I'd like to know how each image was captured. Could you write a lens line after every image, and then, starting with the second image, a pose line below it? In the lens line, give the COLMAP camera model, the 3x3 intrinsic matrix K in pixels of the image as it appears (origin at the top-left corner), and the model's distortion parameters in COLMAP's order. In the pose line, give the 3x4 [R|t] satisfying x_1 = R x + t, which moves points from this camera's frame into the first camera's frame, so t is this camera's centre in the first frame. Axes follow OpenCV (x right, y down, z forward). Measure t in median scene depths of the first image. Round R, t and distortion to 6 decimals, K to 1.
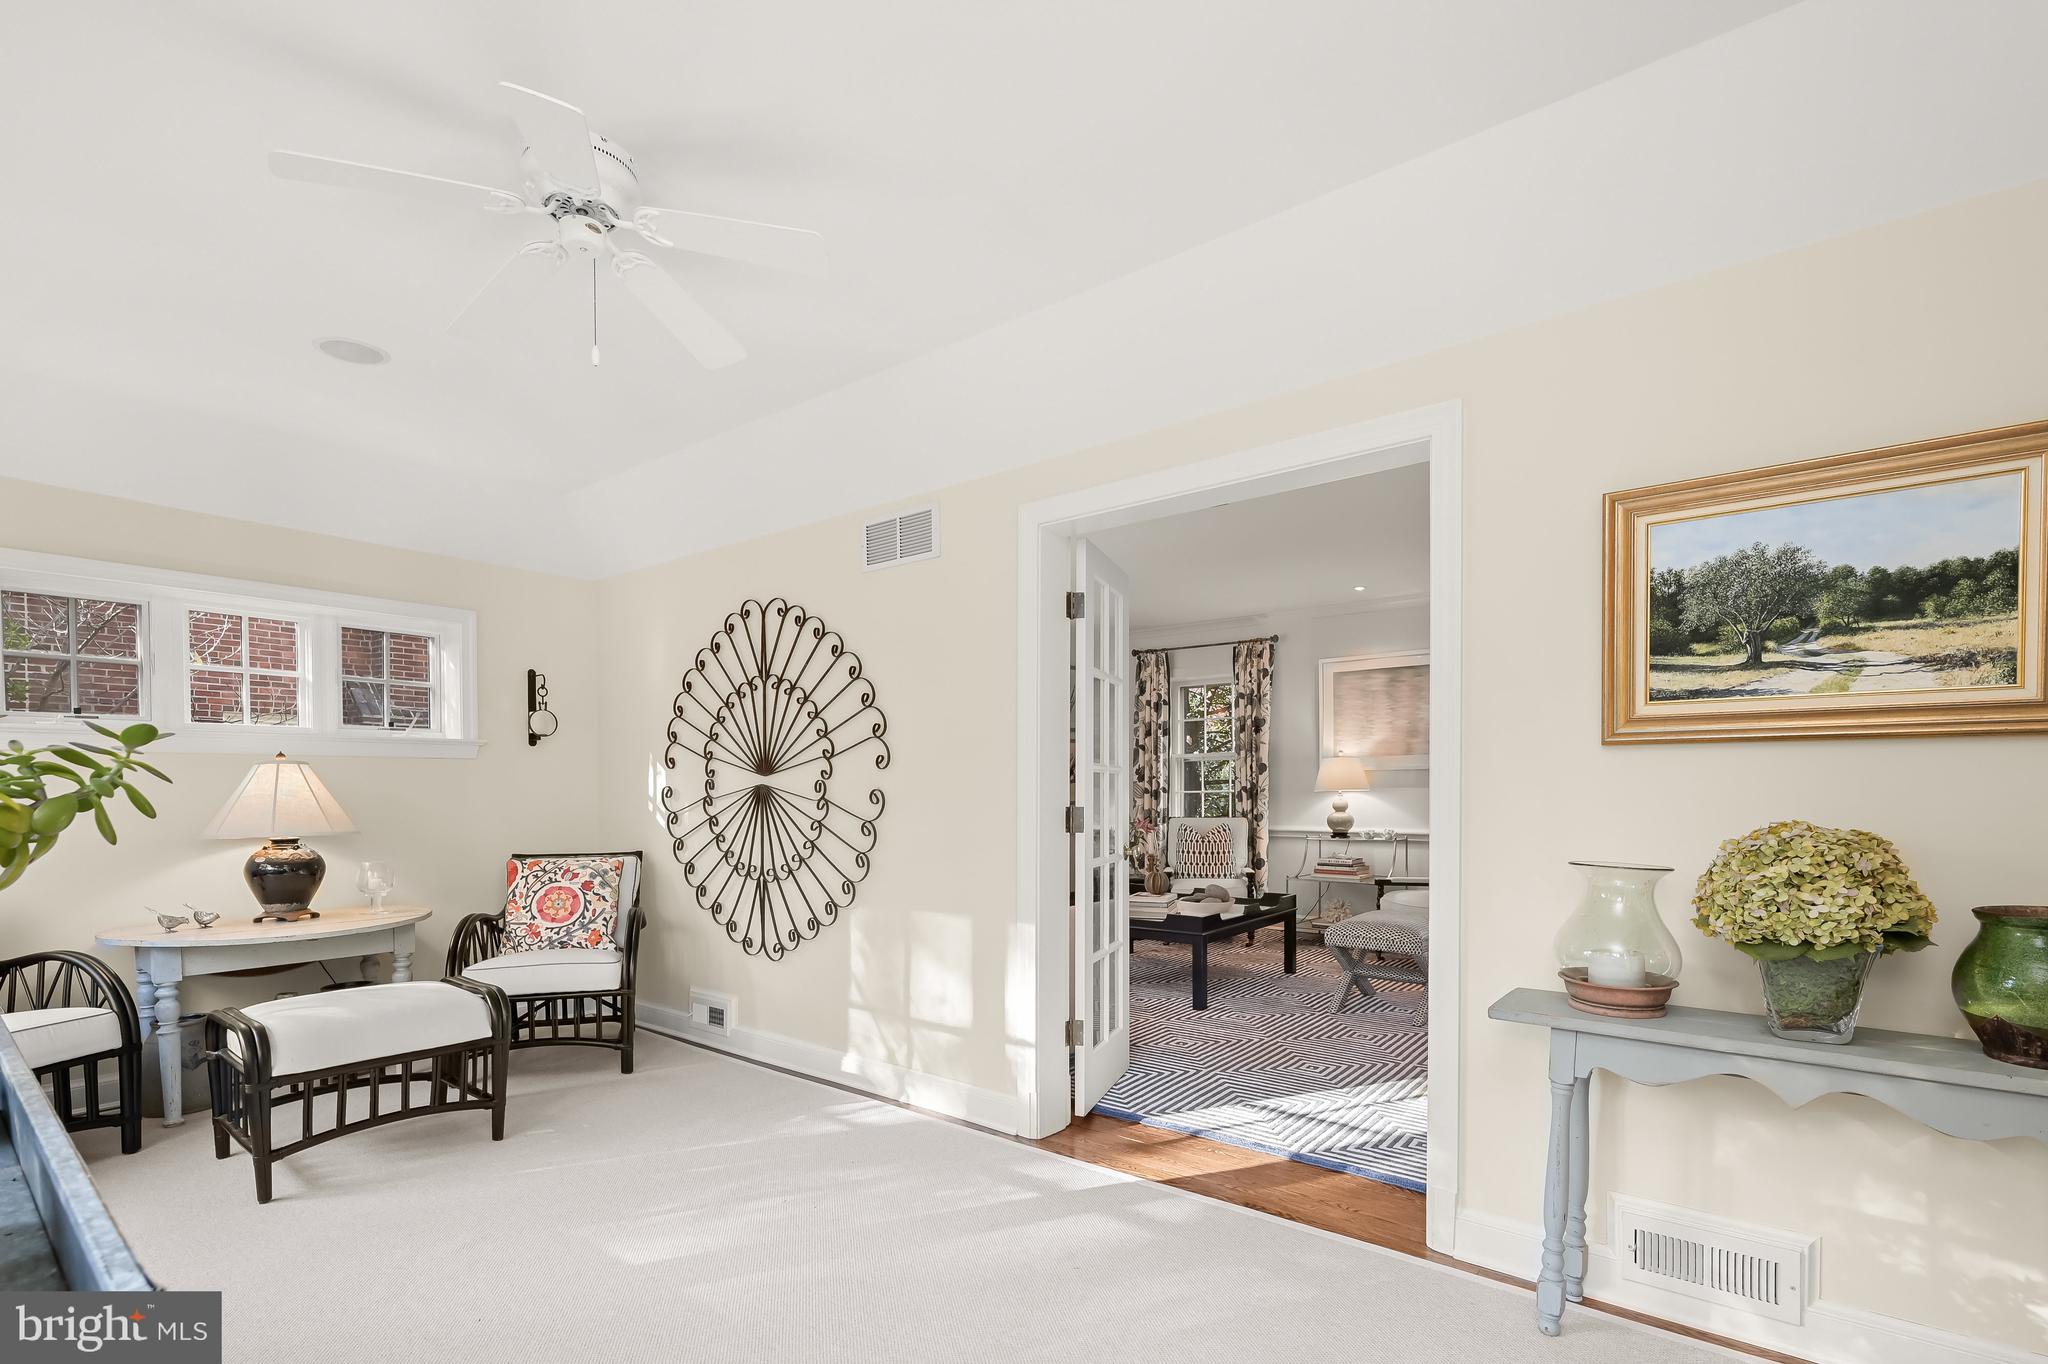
lens RADIAL K [[926.5, 0, 1023.6], [0, 926.5, 813.4], [0, 0, 1]] dist [0.000656, 0.000064]
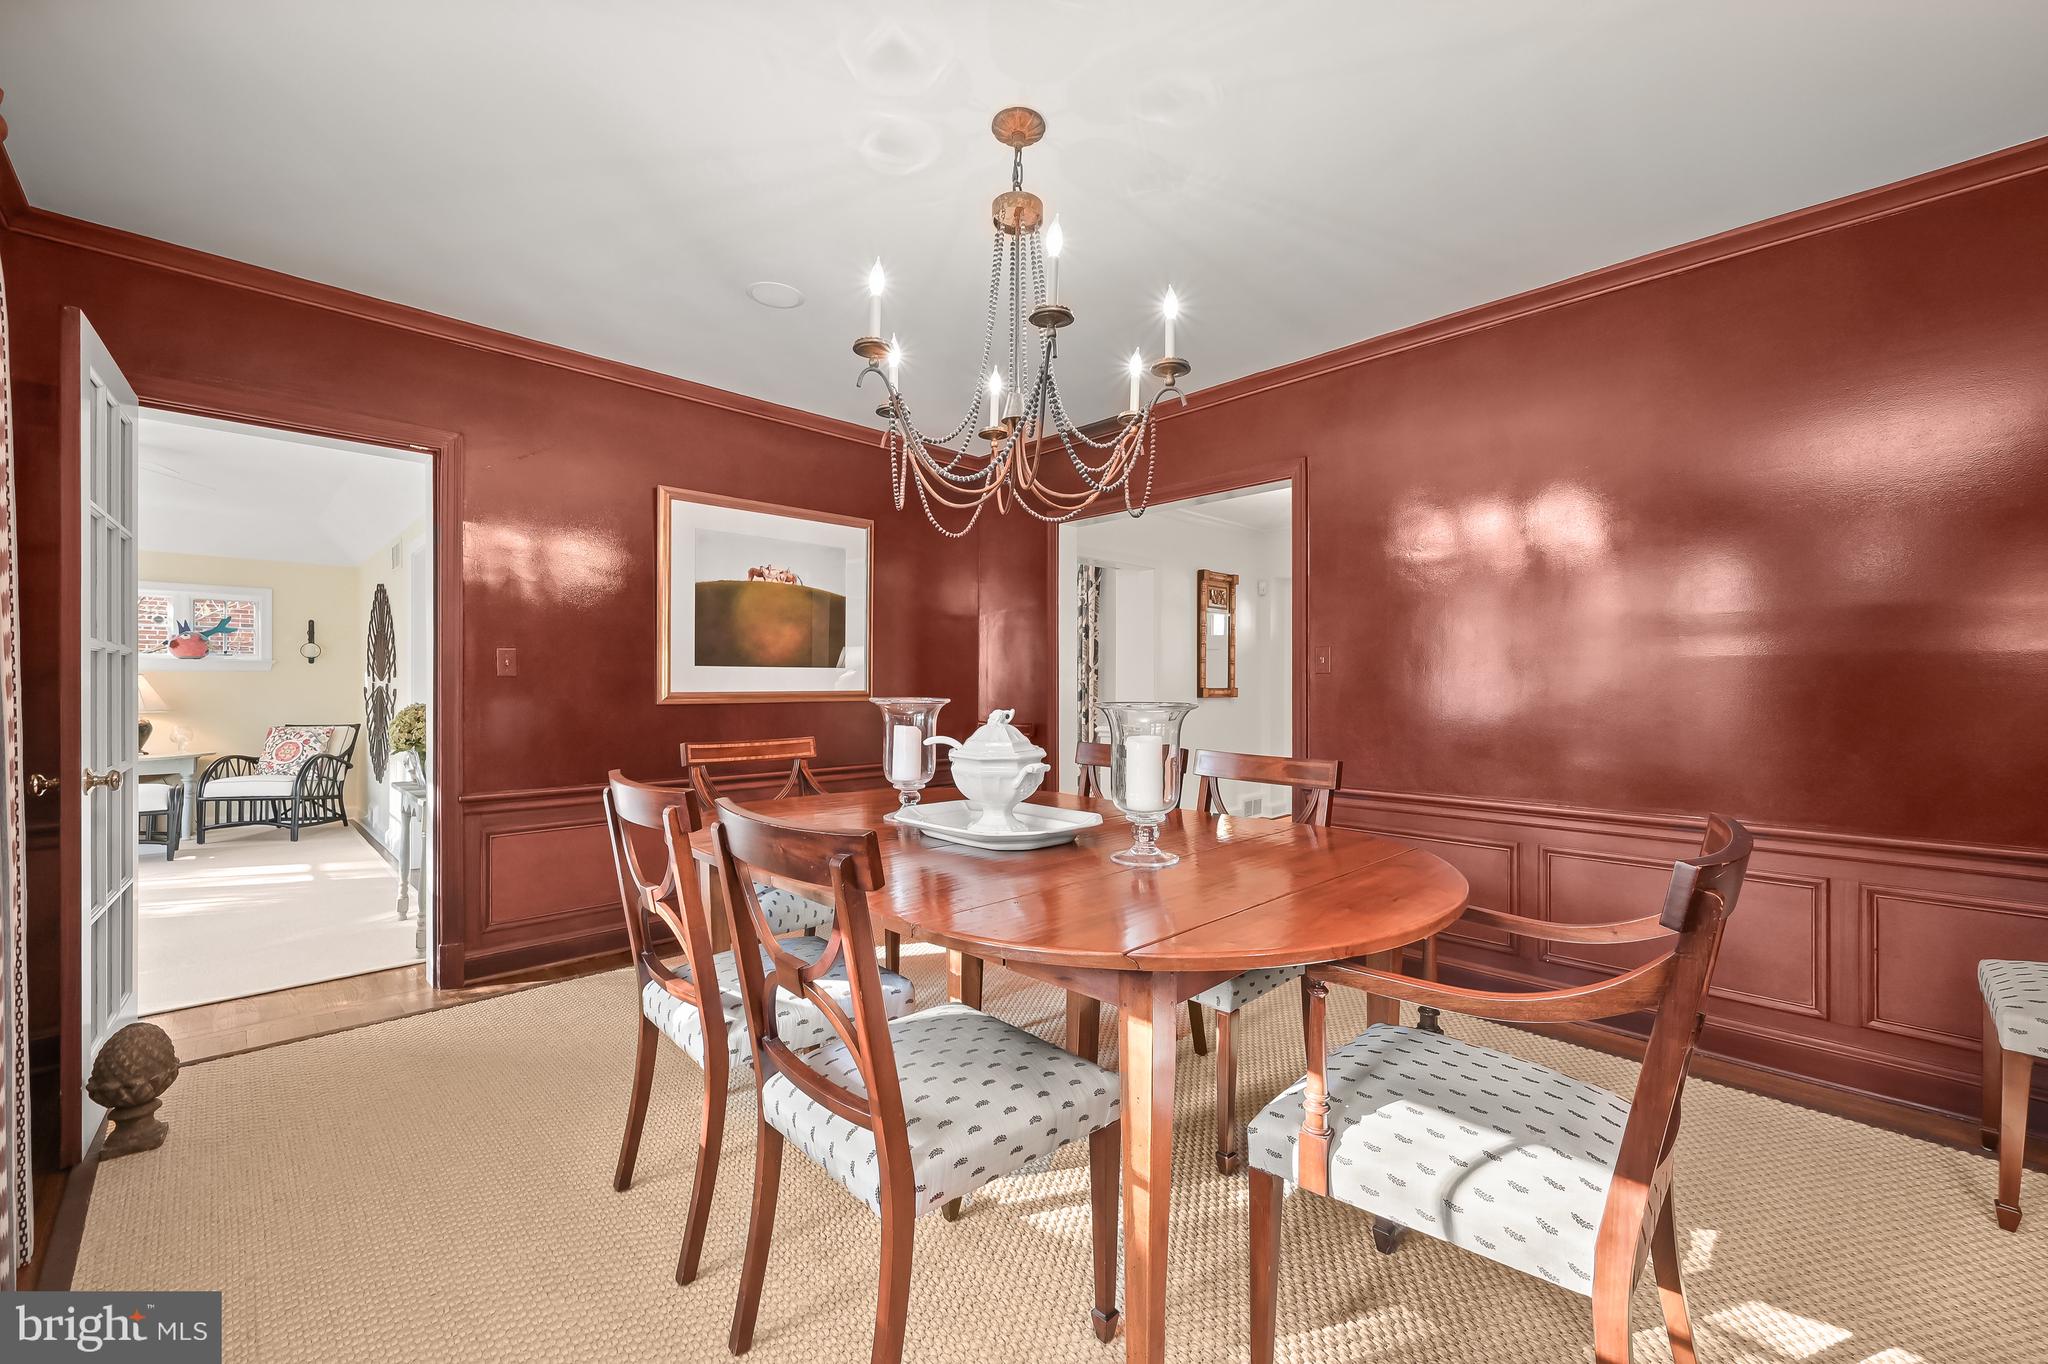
lens RADIAL K [[821.4, 0, 1024.0], [0, 821.4, 682.0], [0, 0, 1]] dist [-0.000191, -0.000034]
pose [[0.992880, 0.001687, -0.119108, 1.132251], [-0.005508, 0.999480, -0.031764, 0.004950], [0.118992, 0.032194, 0.992373, -0.434688]]
